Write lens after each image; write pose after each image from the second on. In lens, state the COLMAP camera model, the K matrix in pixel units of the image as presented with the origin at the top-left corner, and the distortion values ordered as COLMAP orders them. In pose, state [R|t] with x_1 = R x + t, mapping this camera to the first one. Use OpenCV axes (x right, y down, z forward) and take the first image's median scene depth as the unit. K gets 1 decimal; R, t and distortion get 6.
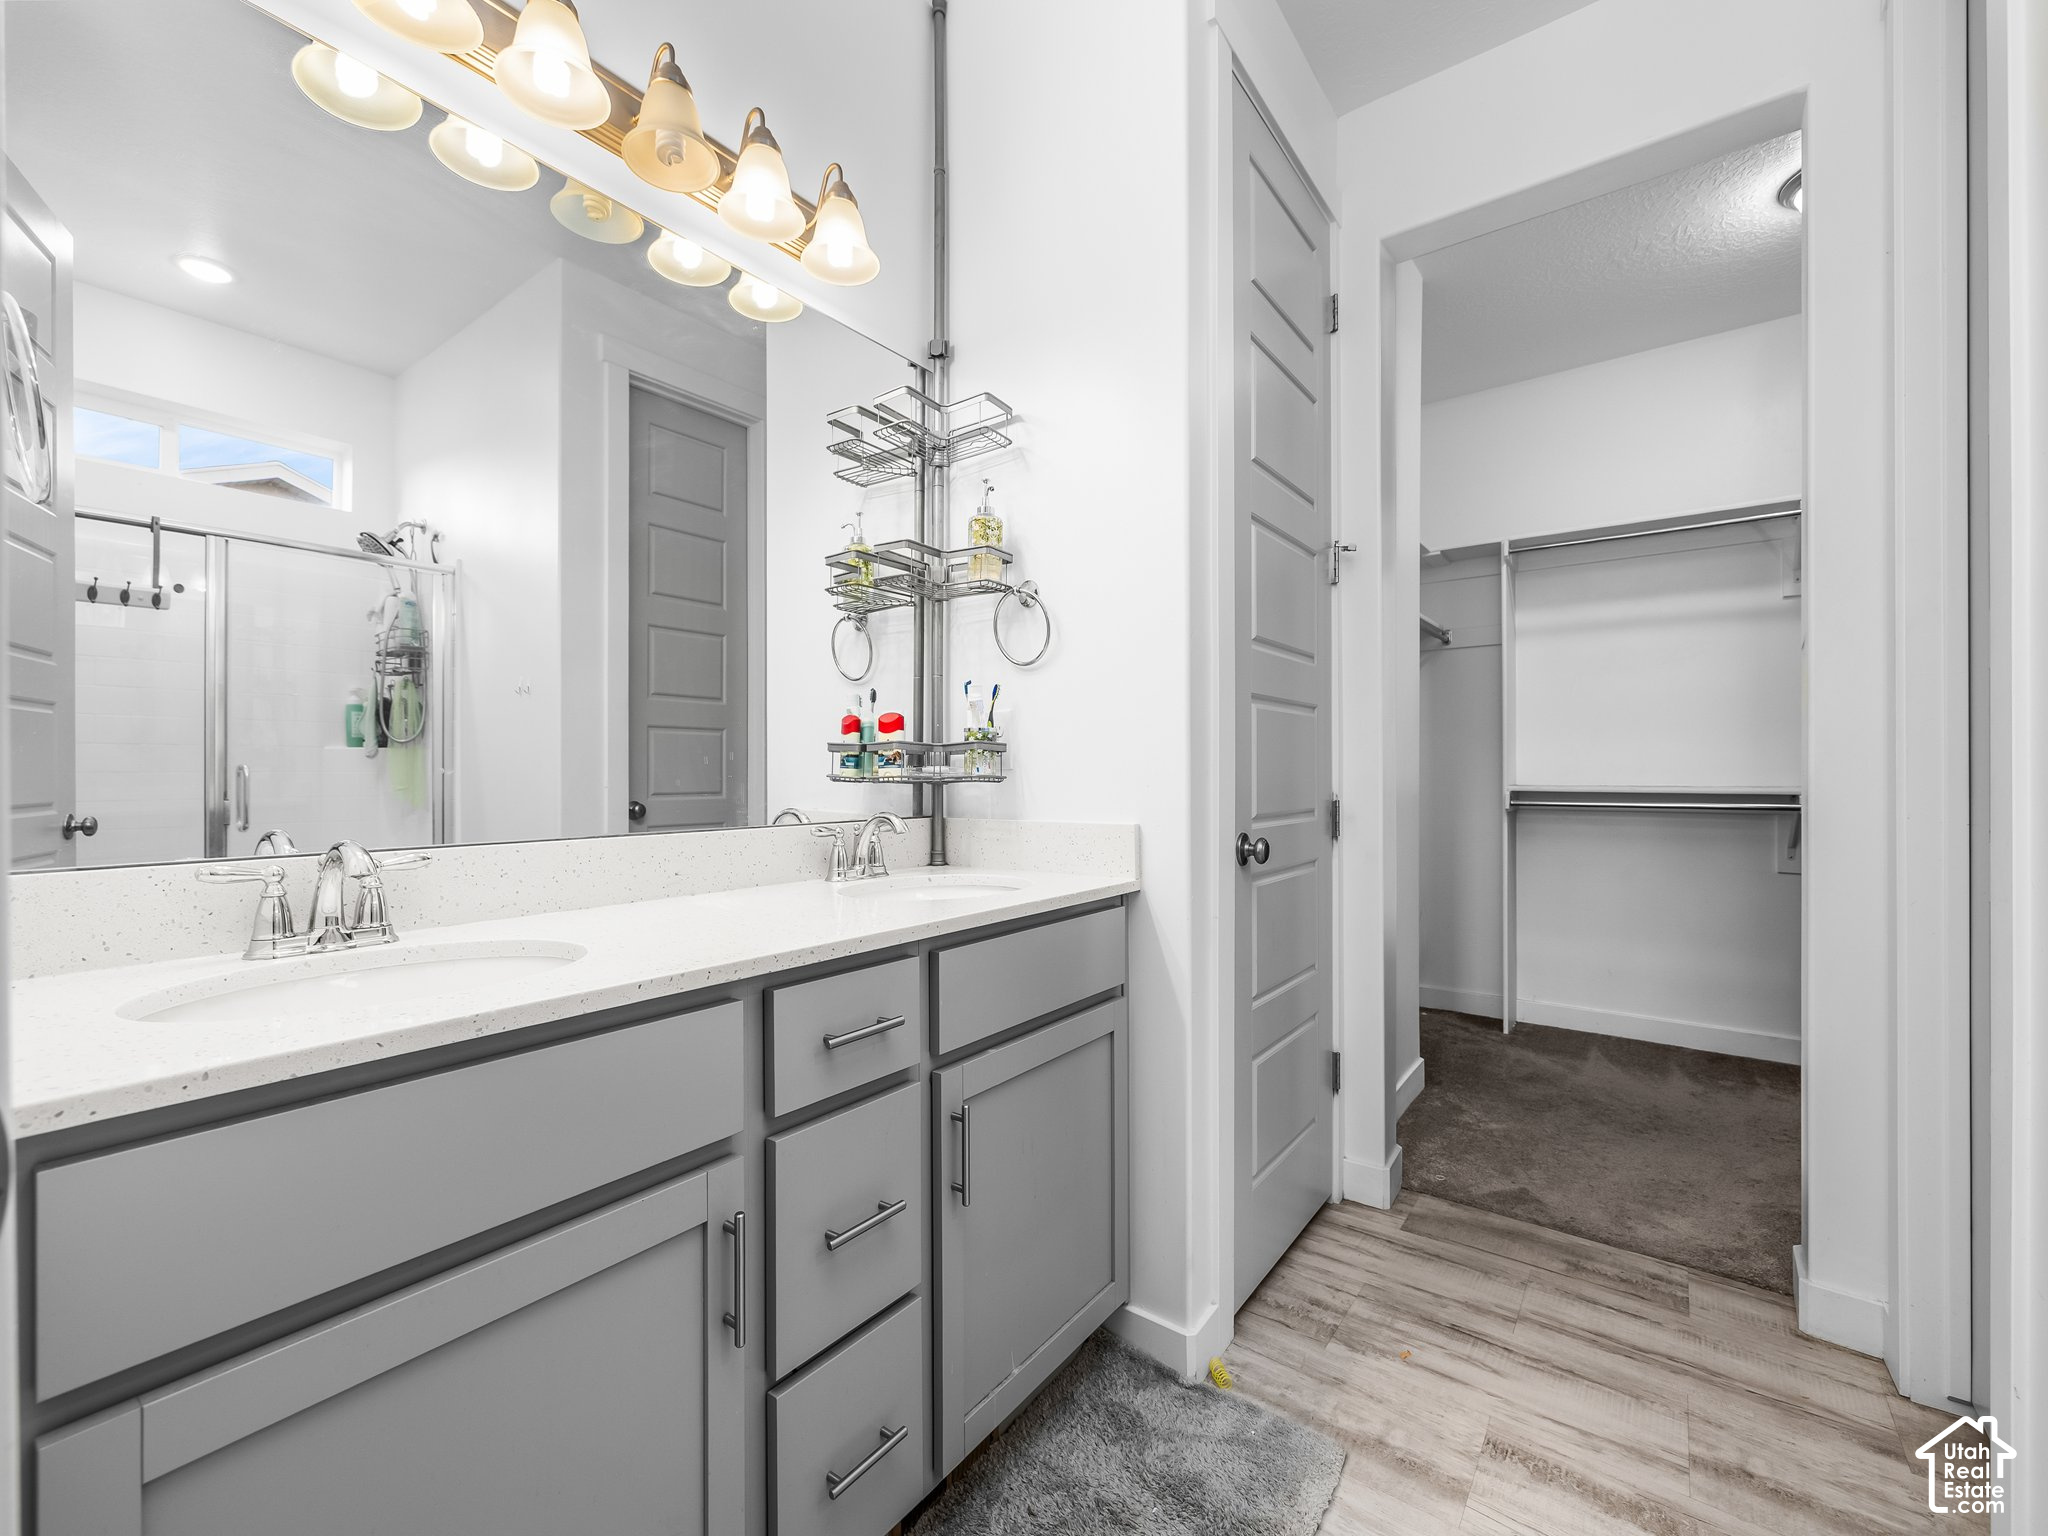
lens RADIAL K [[876.9, 0, 1027.5], [0, 876.9, 766.9], [0, 0, 1]] dist [-0.001259, -0.000411]
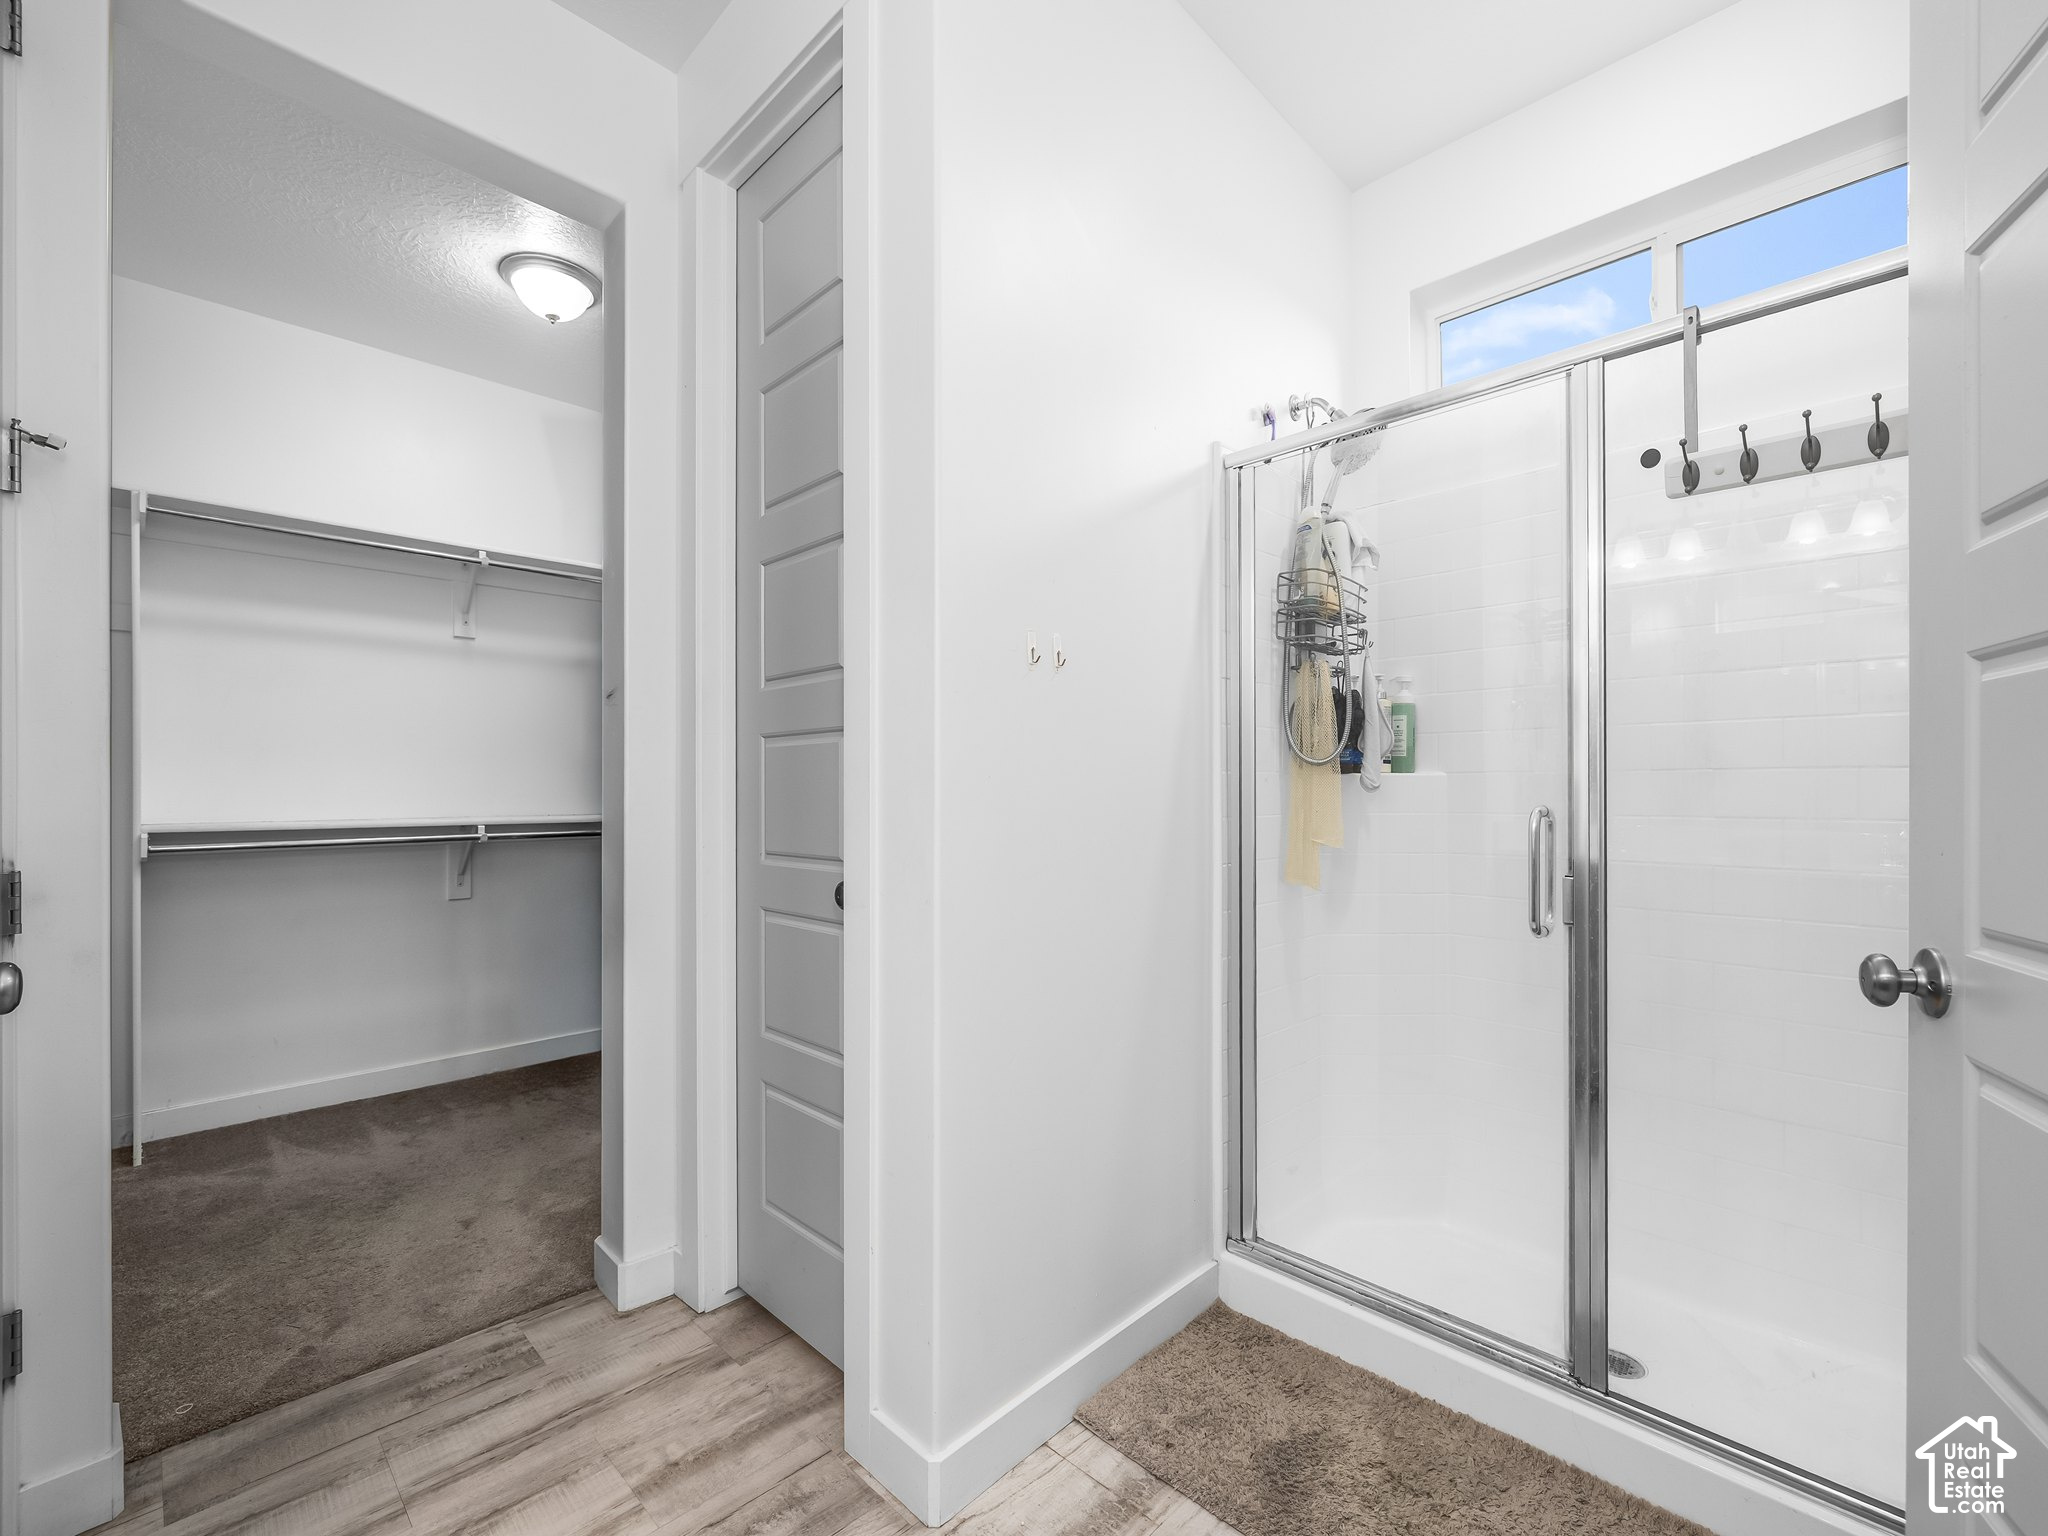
lens RADIAL K [[876.9, 0, 1028.1], [0, 876.9, 785.1], [0, 0, 1]] dist [-0.001259, -0.000411]
pose [[0.139179, 0.007103, 0.990242, -0.135112], [-0.002390, 0.999974, -0.006837, -0.017213], [-0.990264, -0.001415, 0.139193, 0.292584]]
